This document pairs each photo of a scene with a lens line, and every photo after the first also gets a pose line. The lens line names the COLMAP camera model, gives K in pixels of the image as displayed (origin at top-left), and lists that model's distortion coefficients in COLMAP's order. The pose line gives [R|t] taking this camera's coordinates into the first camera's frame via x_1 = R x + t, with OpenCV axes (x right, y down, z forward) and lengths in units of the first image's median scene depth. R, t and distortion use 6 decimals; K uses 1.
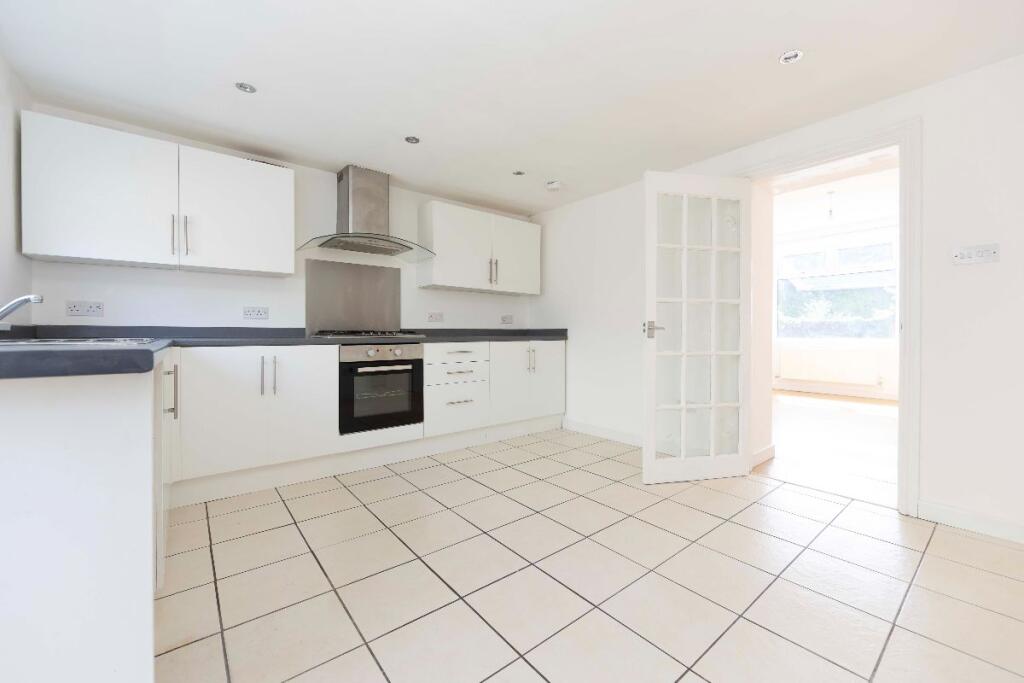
lens RADIAL K [[411.6, 0, 511.1], [0, 411.6, 333.9], [0, 0, 1]] dist [-0.000694, -0.000109]
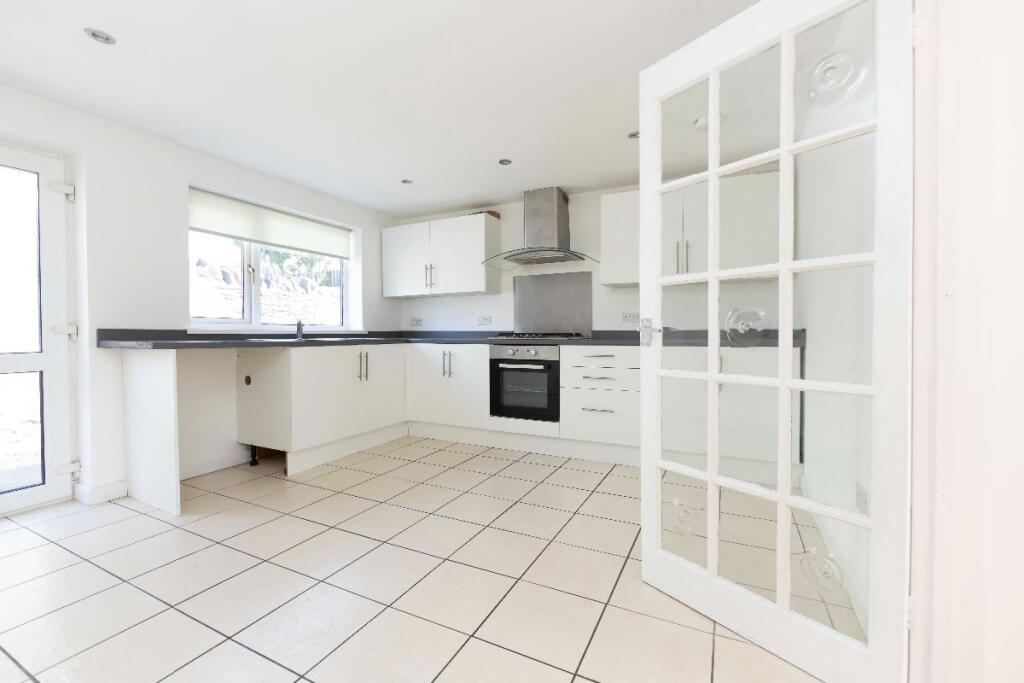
lens RADIAL K [[416.7, 0, 515.3], [0, 416.7, 340.7], [0, 0, 1]] dist [0.000227, 0.000062]
pose [[0.421775, 0.016685, -0.906547, 0.712711], [0.000492, 0.999826, 0.018631, -0.008542], [0.906700, -0.008304, 0.421693, 0.487712]]
